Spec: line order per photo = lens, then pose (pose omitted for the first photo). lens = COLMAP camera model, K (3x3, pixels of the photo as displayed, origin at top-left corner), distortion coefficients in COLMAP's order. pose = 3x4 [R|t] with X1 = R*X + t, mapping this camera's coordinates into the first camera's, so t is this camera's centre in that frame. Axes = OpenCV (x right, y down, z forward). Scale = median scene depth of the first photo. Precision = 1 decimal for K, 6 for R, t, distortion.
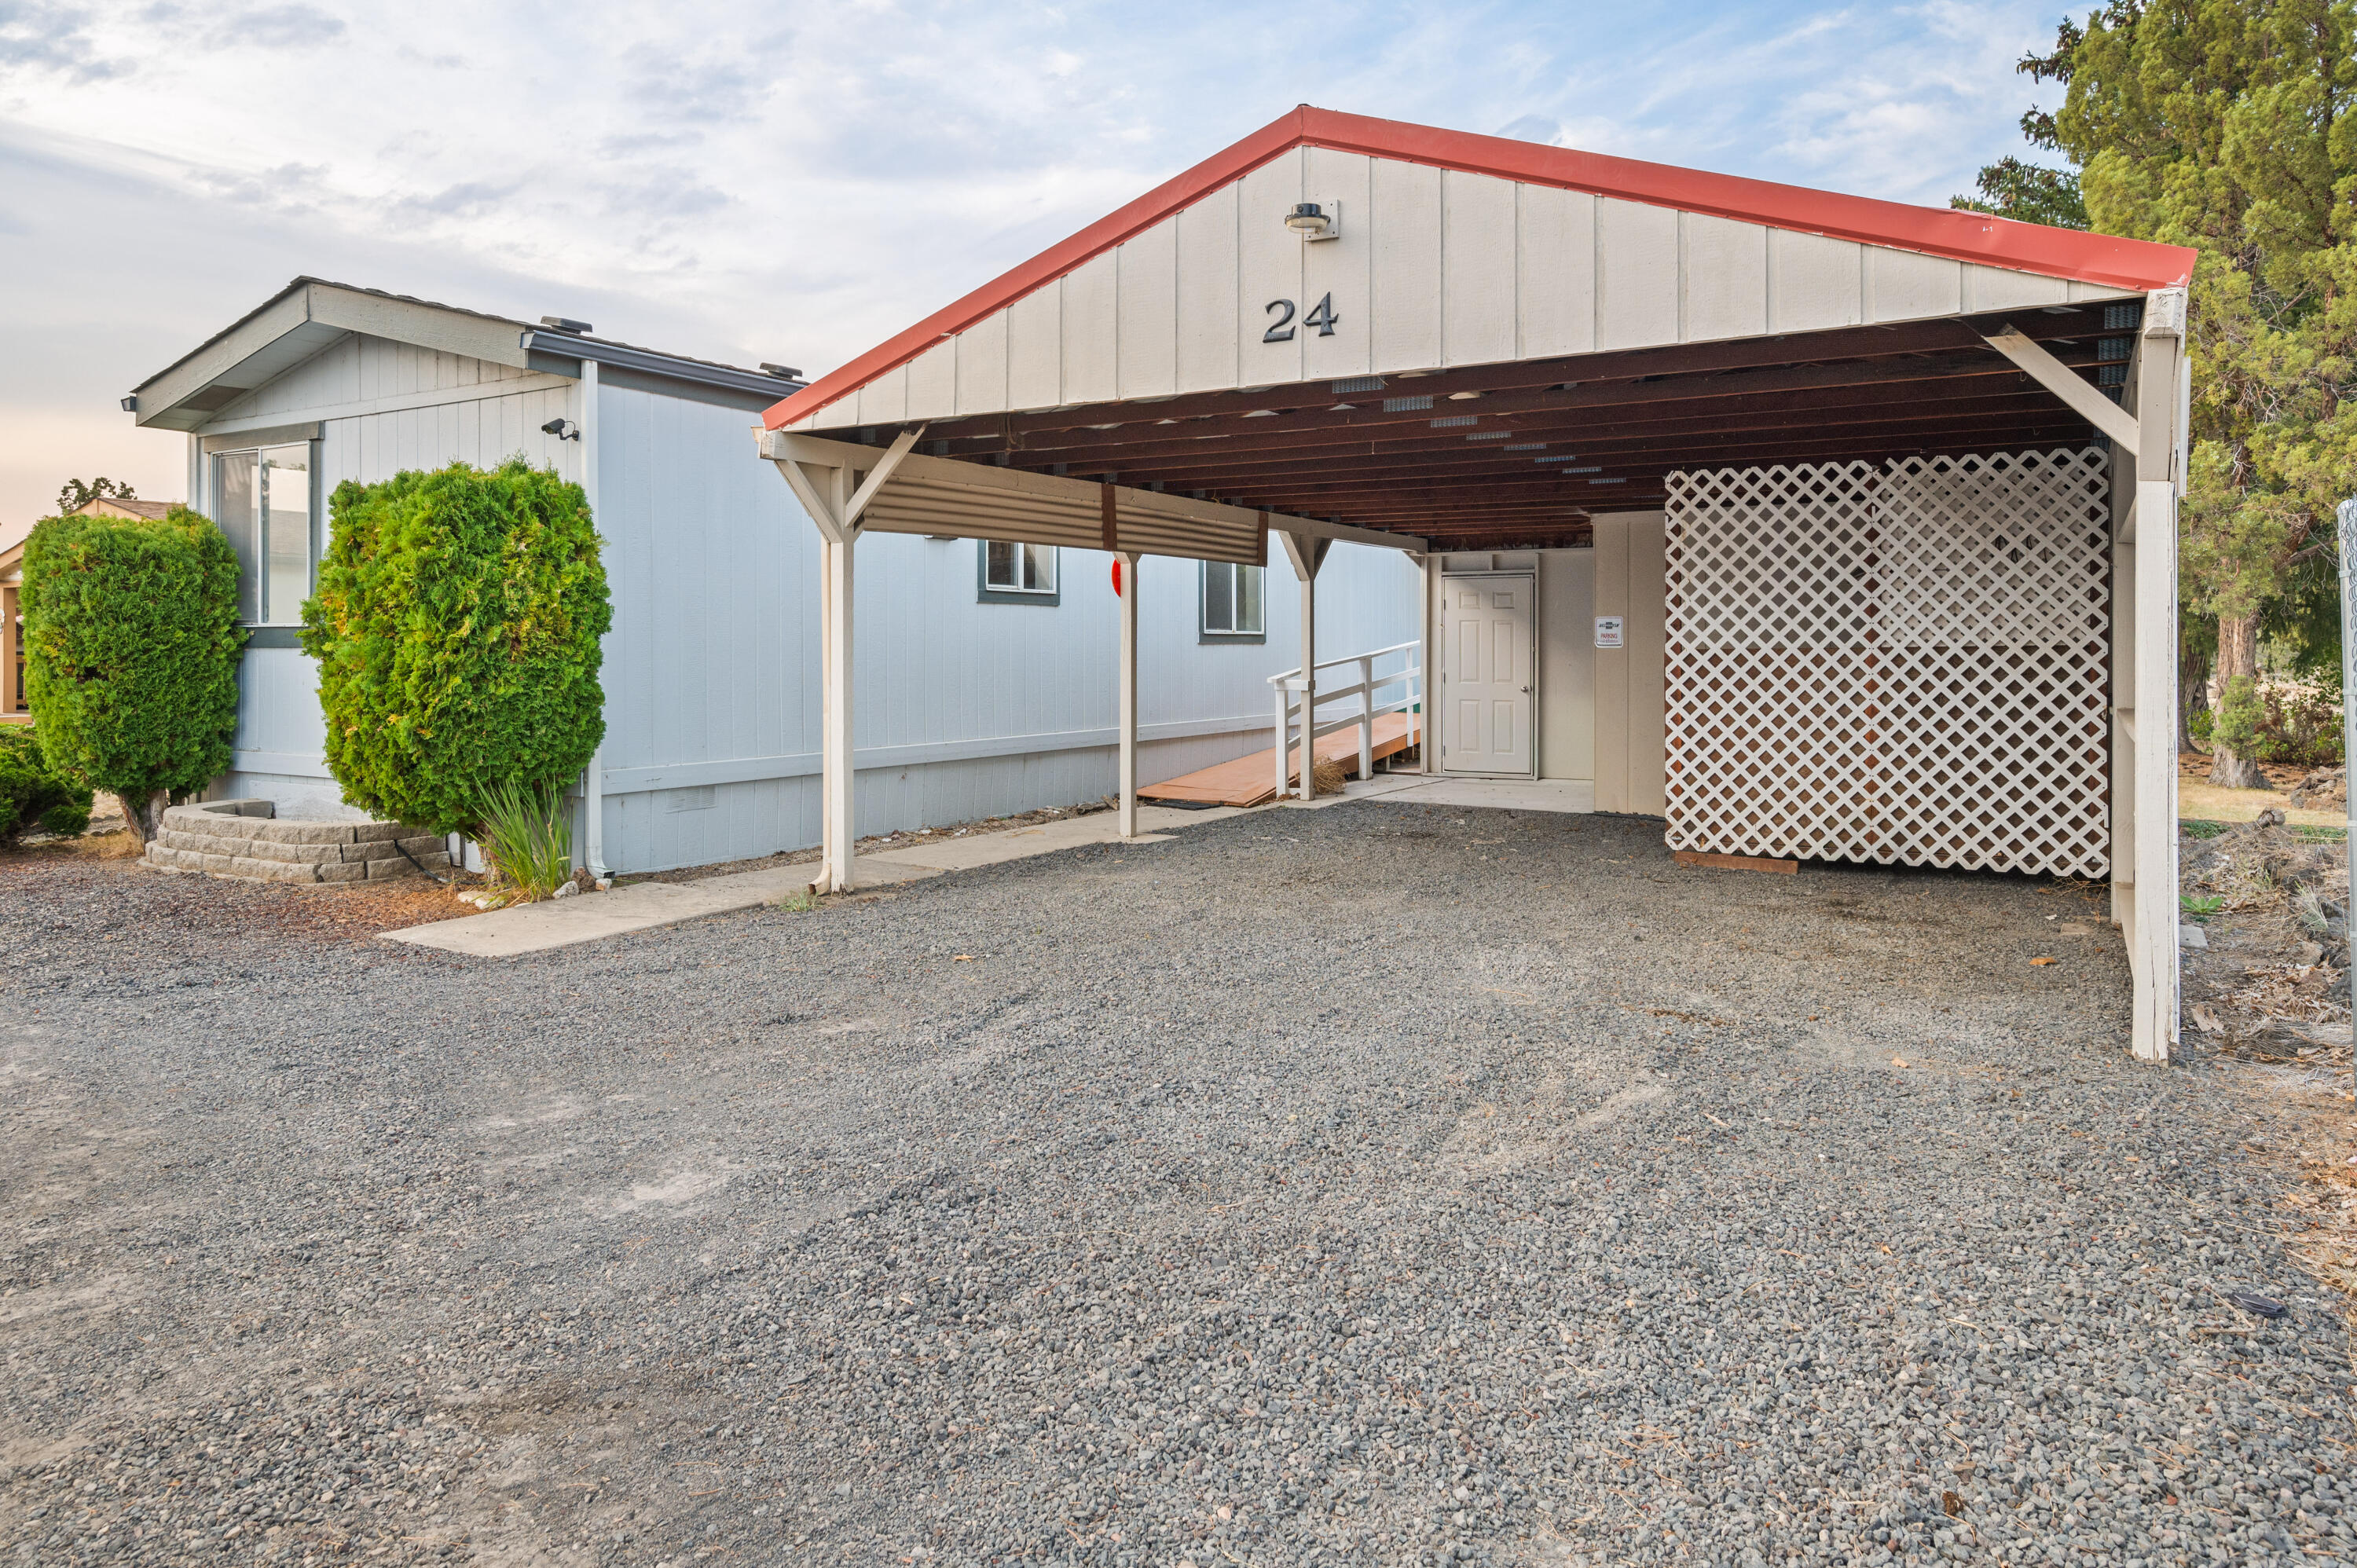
lens RADIAL K [[1432.9, 0, 1228.1], [0, 1432.9, 642.2], [0, 0, 1]] dist [-0.005017, 0.003504]
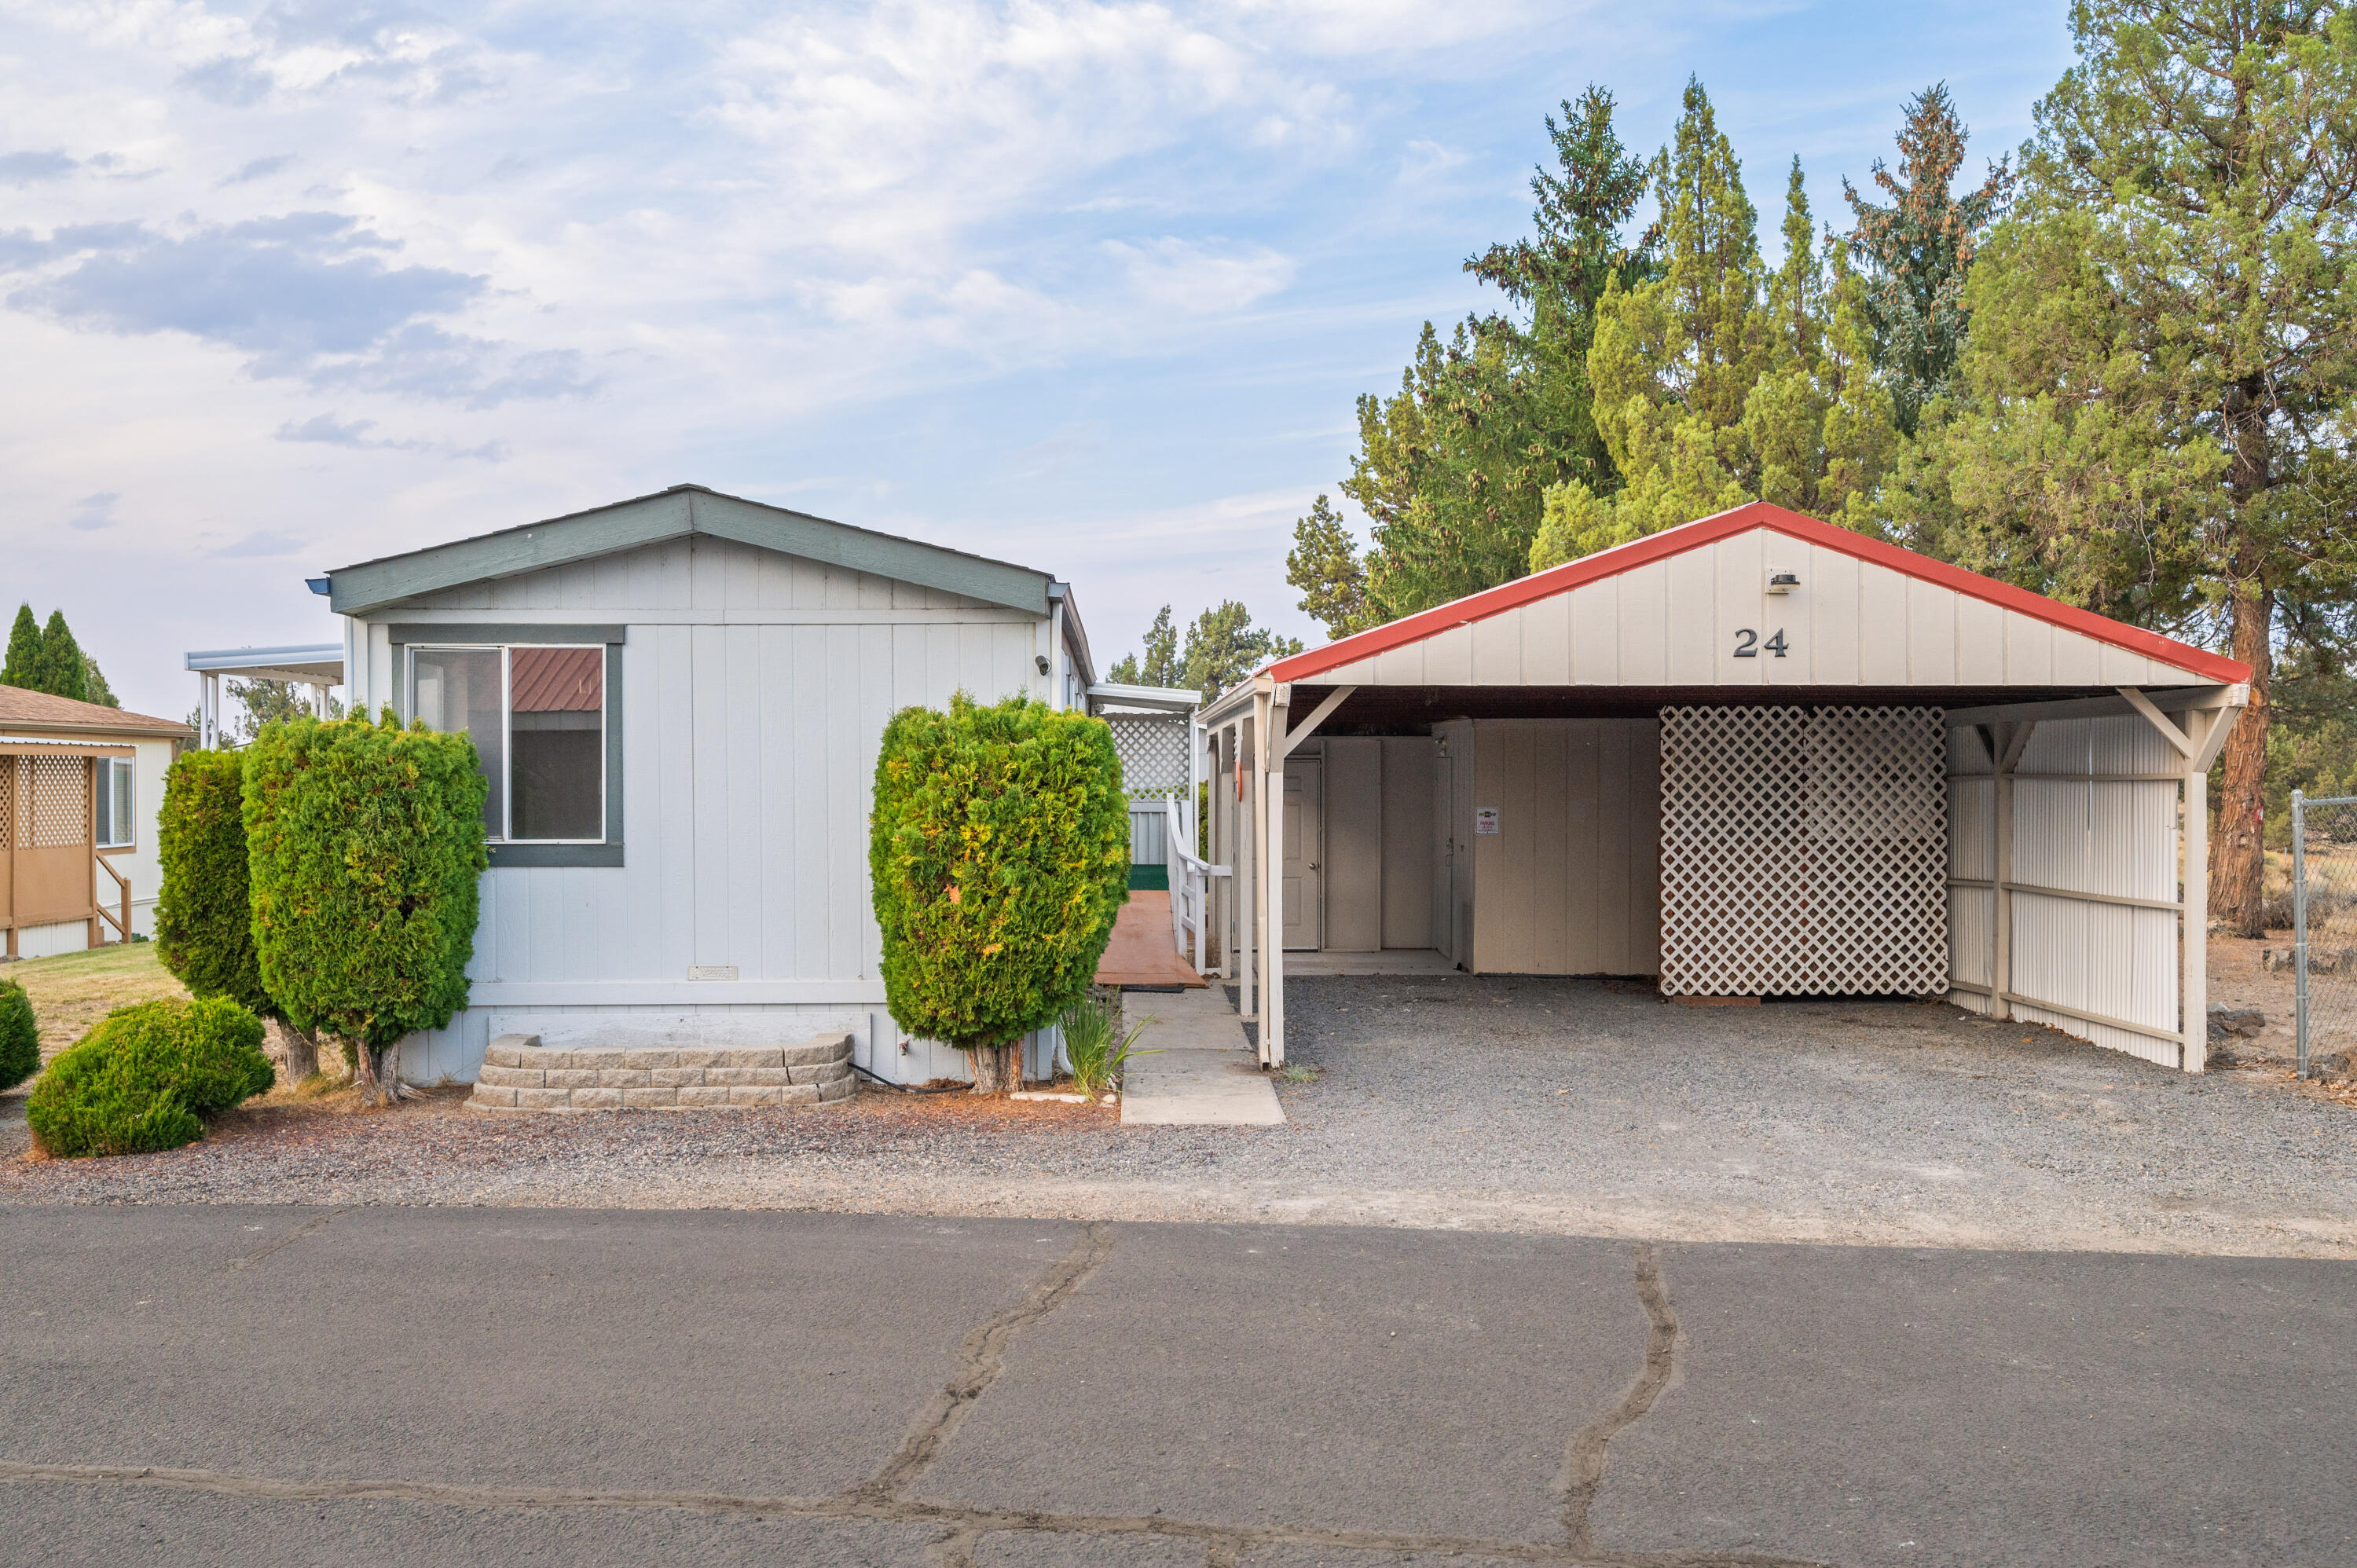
lens RADIAL K [[1852.8, 0, 1185.5], [0, 1852.8, 772.7], [0, 0, 1]] dist [-0.008198, 0.000290]
pose [[0.858777, 0.001294, 0.512349, -0.937793], [-0.000228, 0.999998, -0.002145, -0.055124], [-0.512350, 0.001725, 0.858775, -0.229790]]
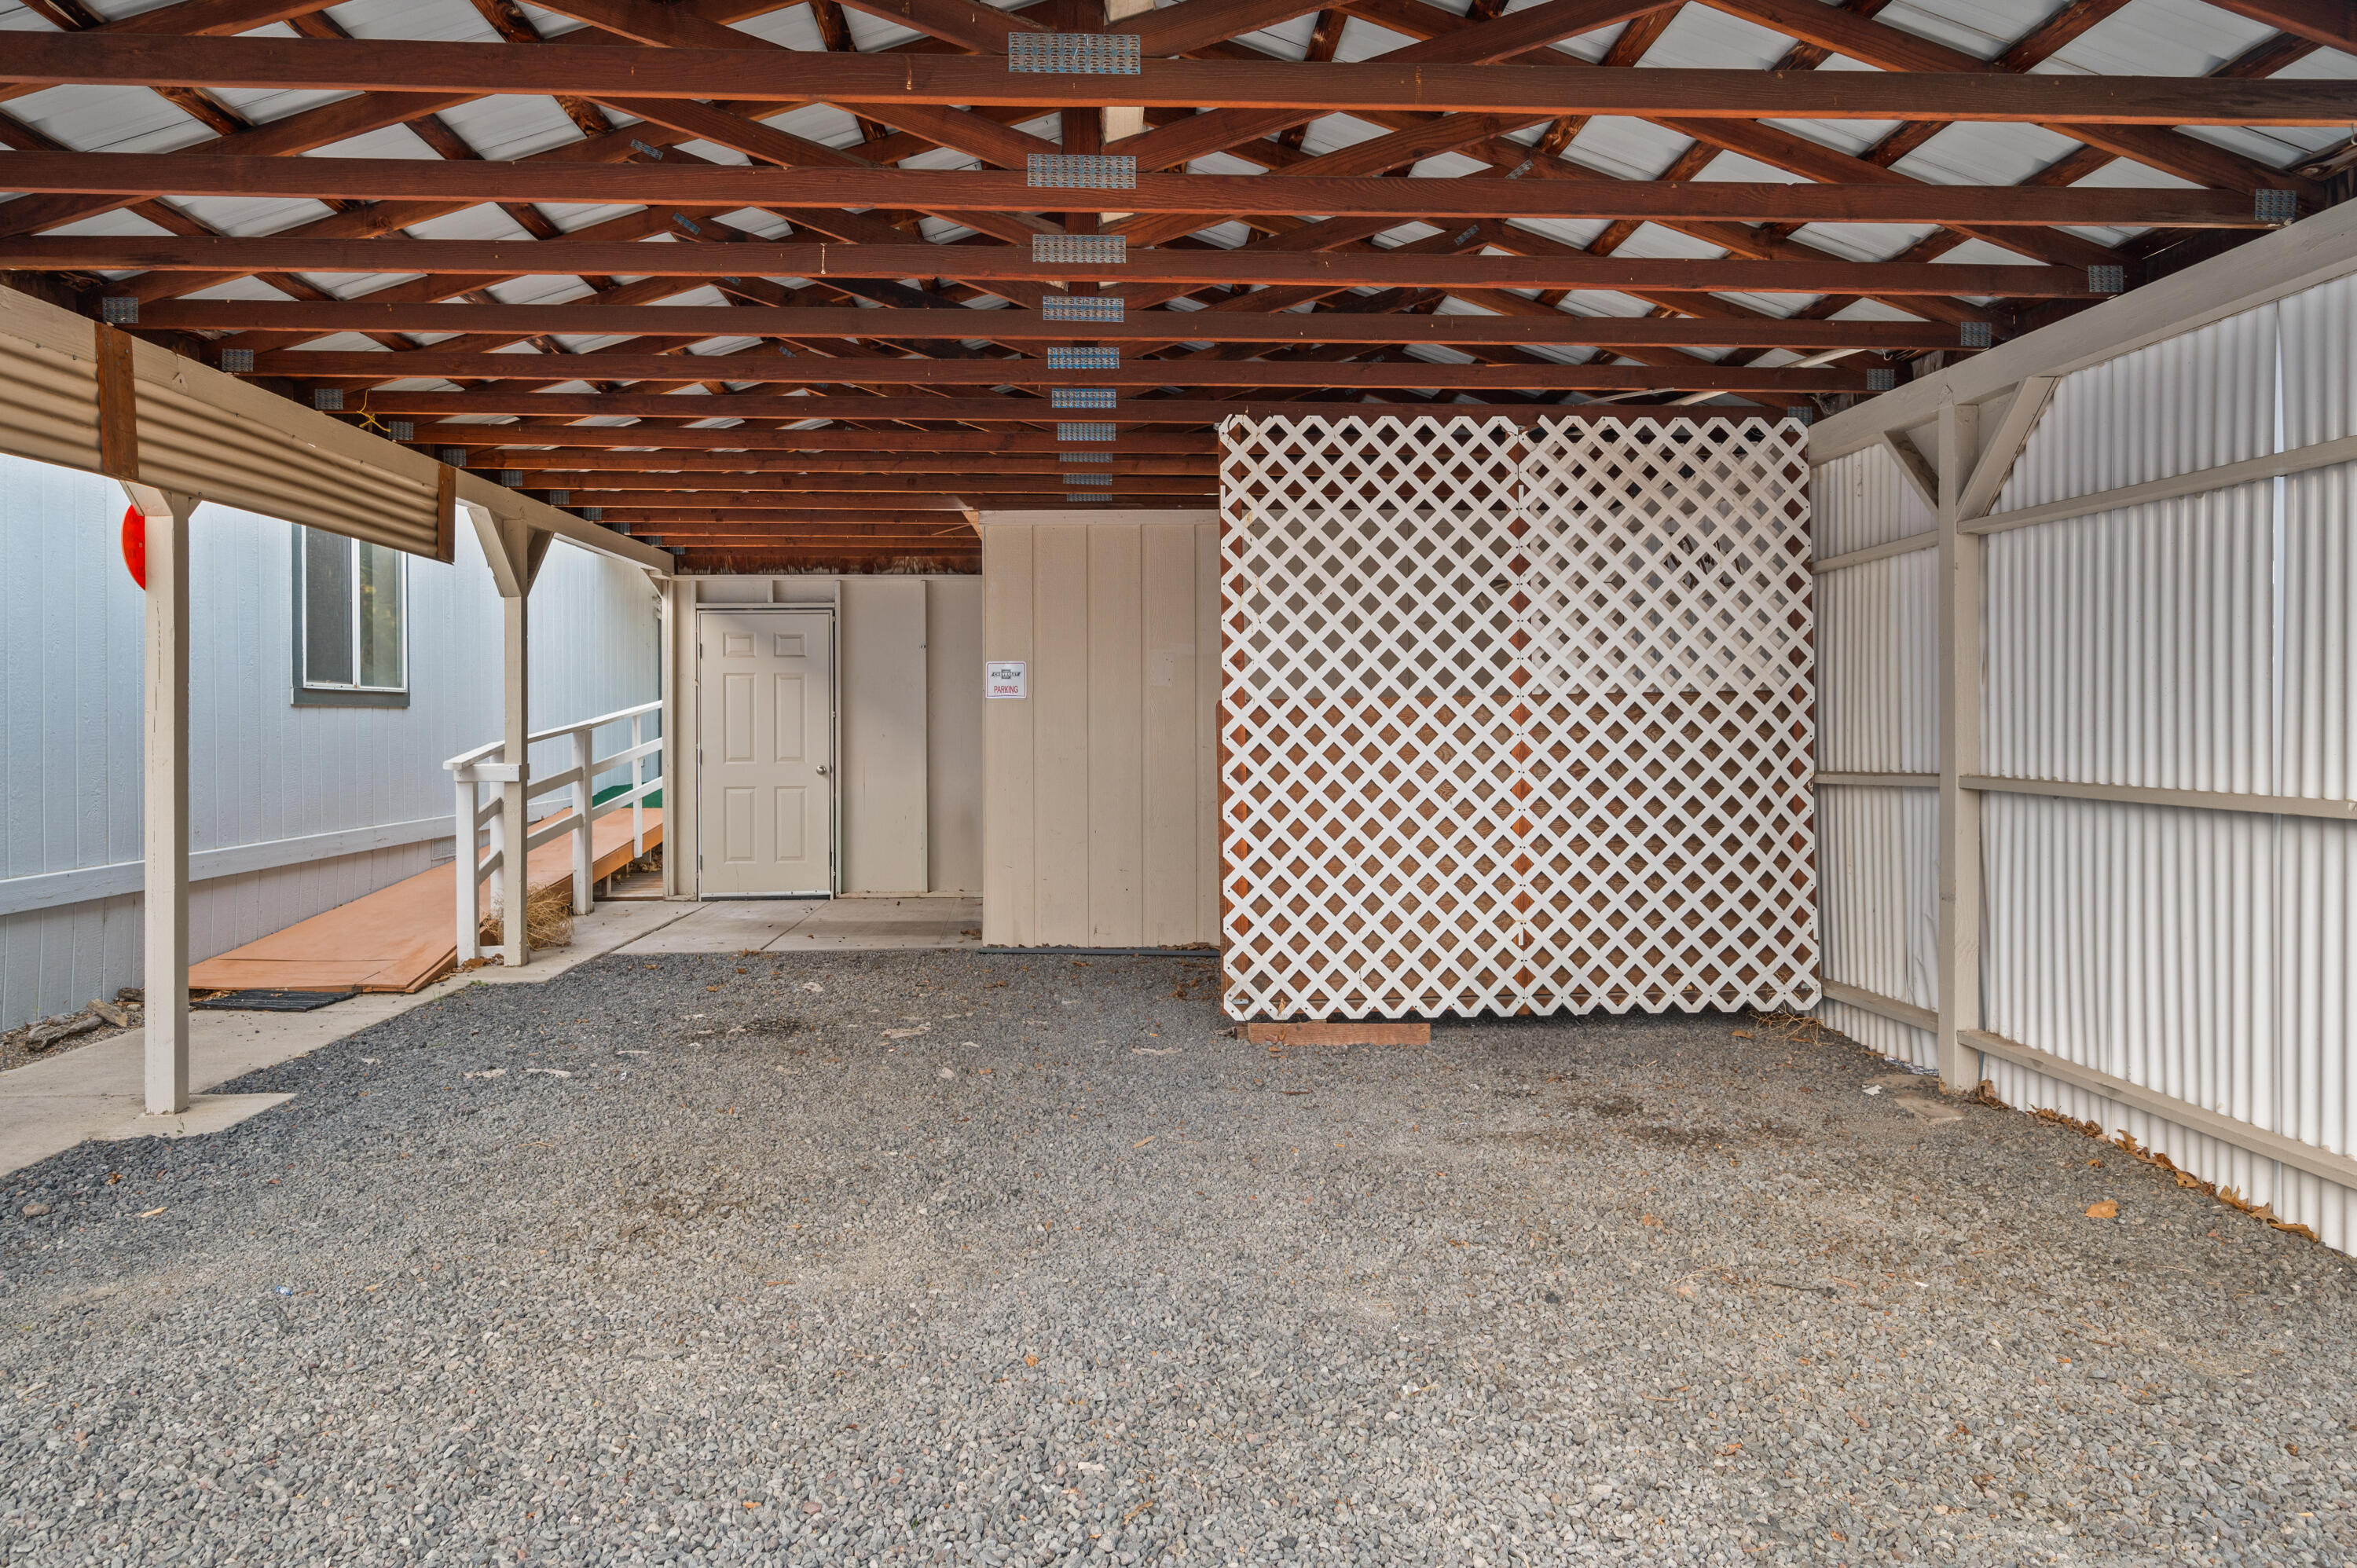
lens RADIAL K [[1432.9, 0, 1162.1], [0, 1432.9, 711.5], [0, 0, 1]] dist [-0.005017, 0.003504]
pose [[0.844869, -0.002195, 0.534969, -0.050483], [0.005984, 0.999968, -0.005348, 0.013393], [-0.534940, 0.007720, 0.844855, 0.490218]]
